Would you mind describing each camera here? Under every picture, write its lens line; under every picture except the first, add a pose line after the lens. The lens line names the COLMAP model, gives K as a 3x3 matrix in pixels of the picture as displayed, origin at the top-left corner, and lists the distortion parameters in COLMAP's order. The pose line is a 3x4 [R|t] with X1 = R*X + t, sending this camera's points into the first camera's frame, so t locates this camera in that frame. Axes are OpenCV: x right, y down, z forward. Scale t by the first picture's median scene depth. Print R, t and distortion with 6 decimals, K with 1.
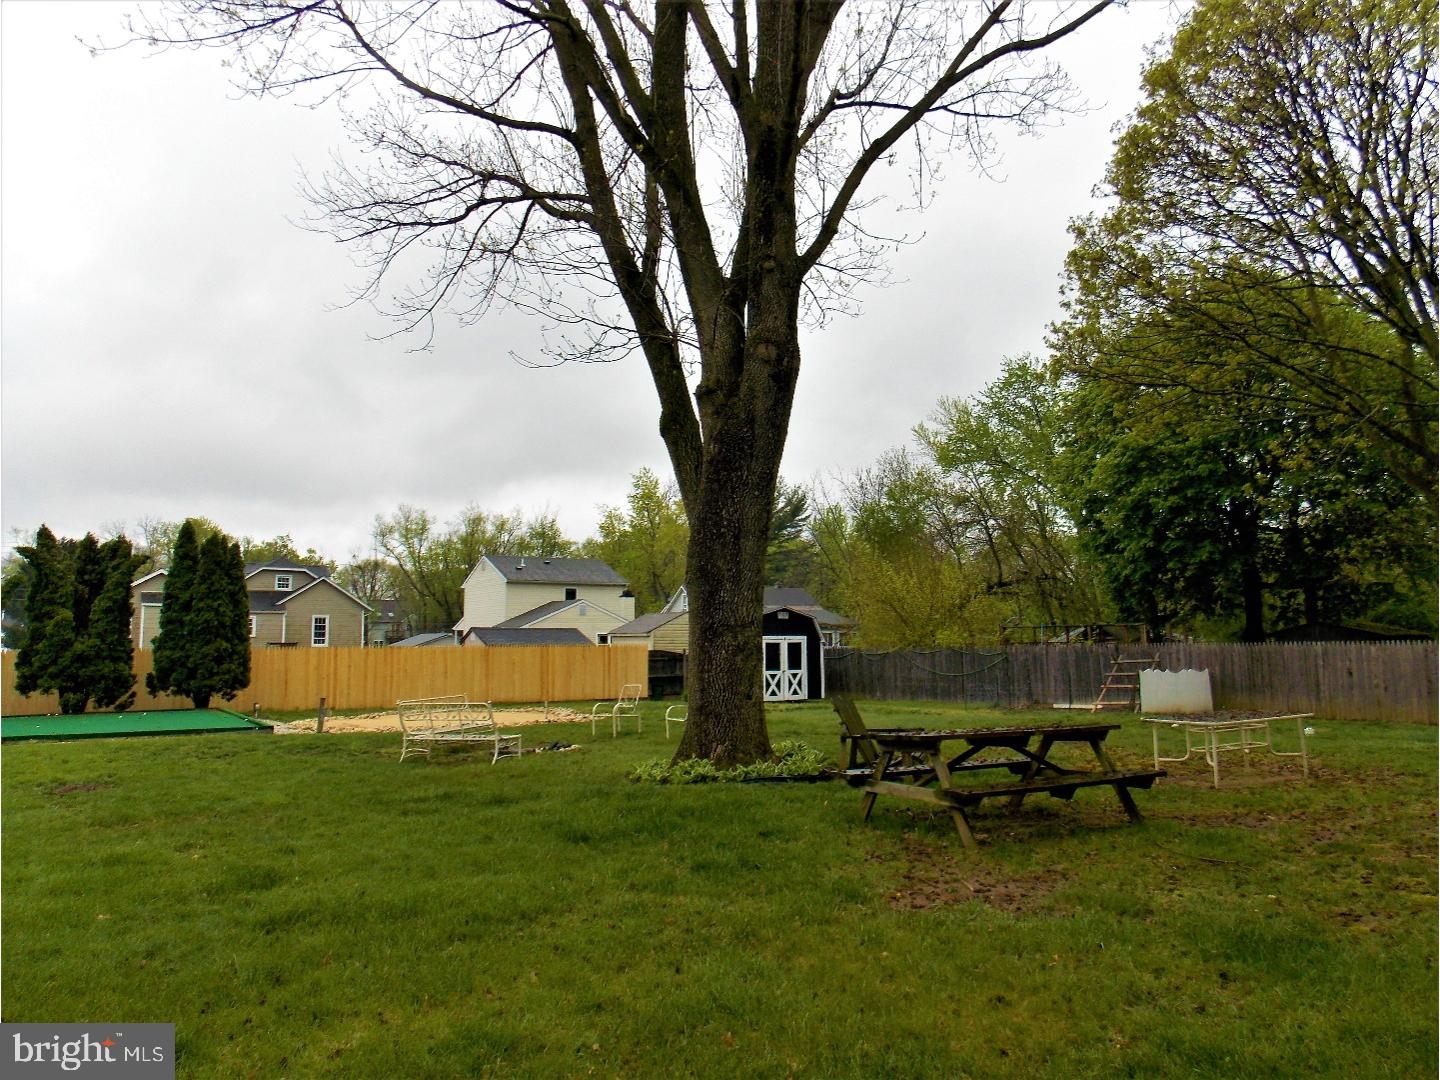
lens RADIAL K [[960.2, 0, 716.1], [0, 960.2, 541.7], [0, 0, 1]] dist [0.014853, -0.019717]
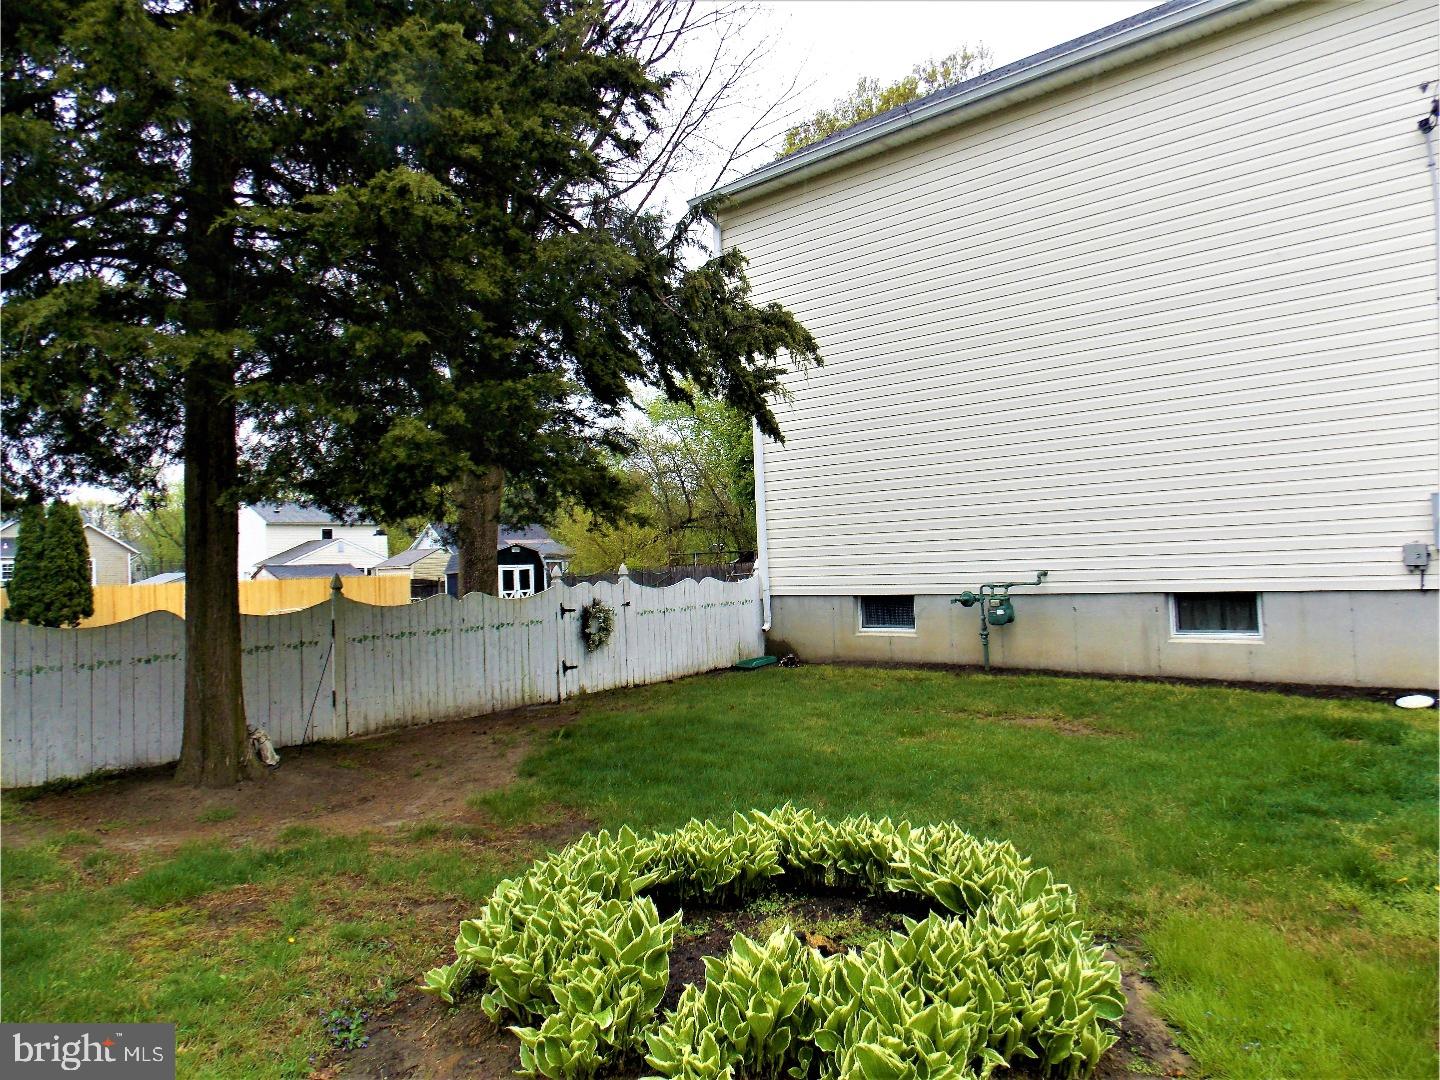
lens RADIAL K [[960.2, 0, 717.6], [0, 960.2, 531.1], [0, 0, 1]] dist [0.014853, -0.019717]
pose [[0.964167, -0.020105, 0.264535, -0.014084], [0.003321, 0.997961, 0.063744, -0.036608], [-0.265277, -0.060581, 0.962267, -0.394319]]
